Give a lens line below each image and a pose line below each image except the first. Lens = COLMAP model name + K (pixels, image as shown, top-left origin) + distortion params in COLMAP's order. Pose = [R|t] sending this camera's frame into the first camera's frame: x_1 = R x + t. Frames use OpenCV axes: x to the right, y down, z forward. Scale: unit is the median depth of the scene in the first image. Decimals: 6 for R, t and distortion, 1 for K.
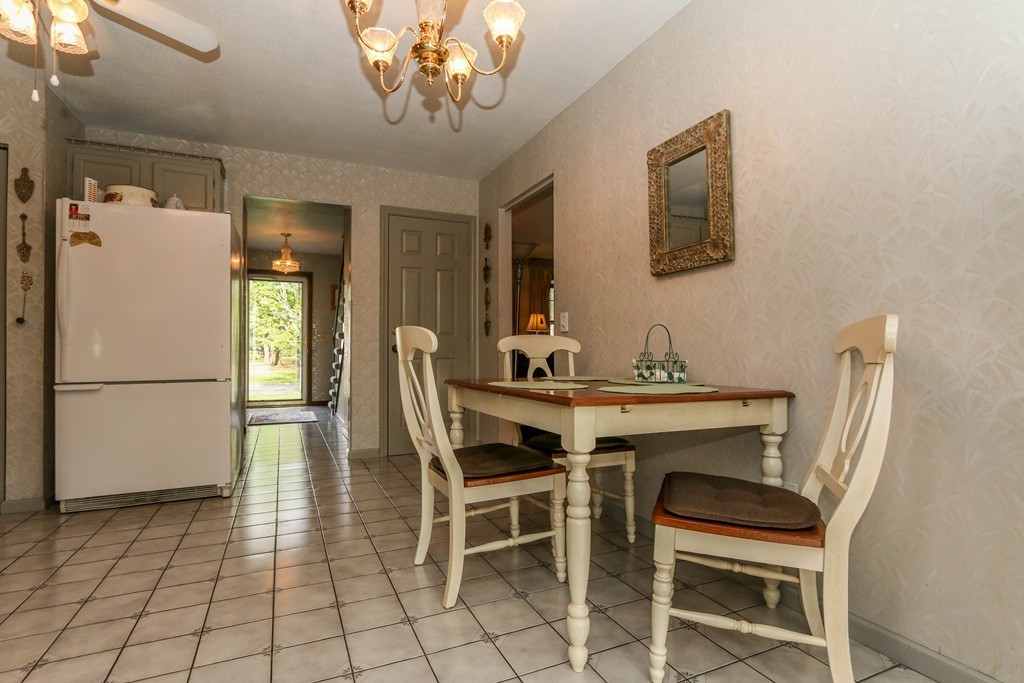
lens RADIAL K [[495.1, 0, 509.5], [0, 495.1, 341.7], [0, 0, 1]] dist [-0.002469, 0.000649]
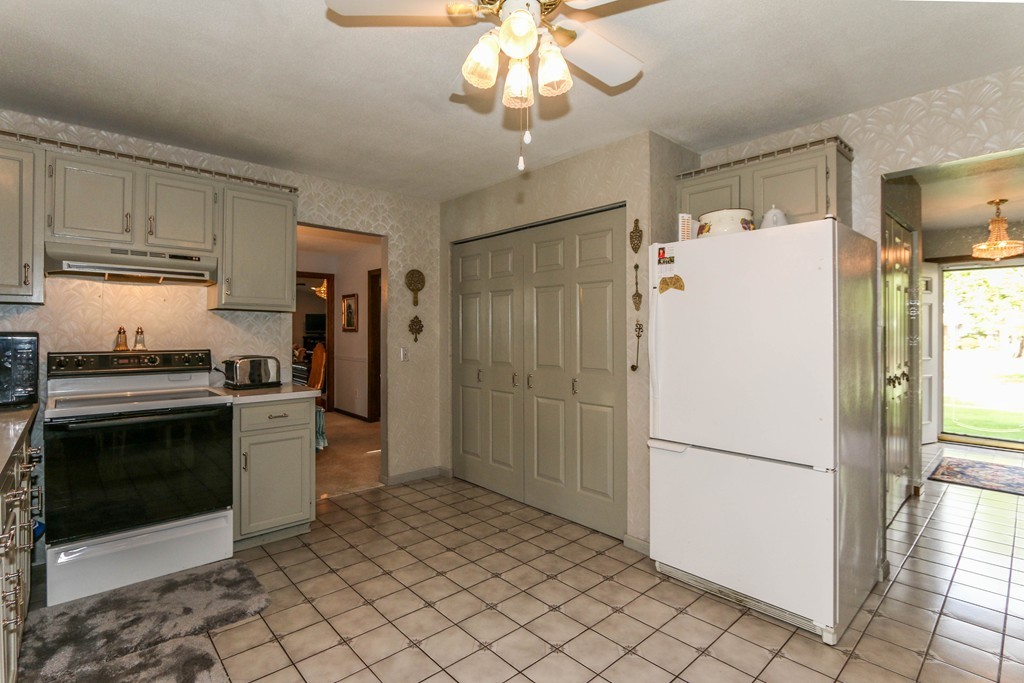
lens RADIAL K [[495.1, 0, 513.6], [0, 495.1, 331.8], [0, 0, 1]] dist [-0.002469, 0.000649]
pose [[0.323884, 0.005053, -0.946083, -0.084576], [0.006467, 0.999951, 0.007554, -0.121953], [0.946075, -0.008565, 0.323836, 0.407044]]
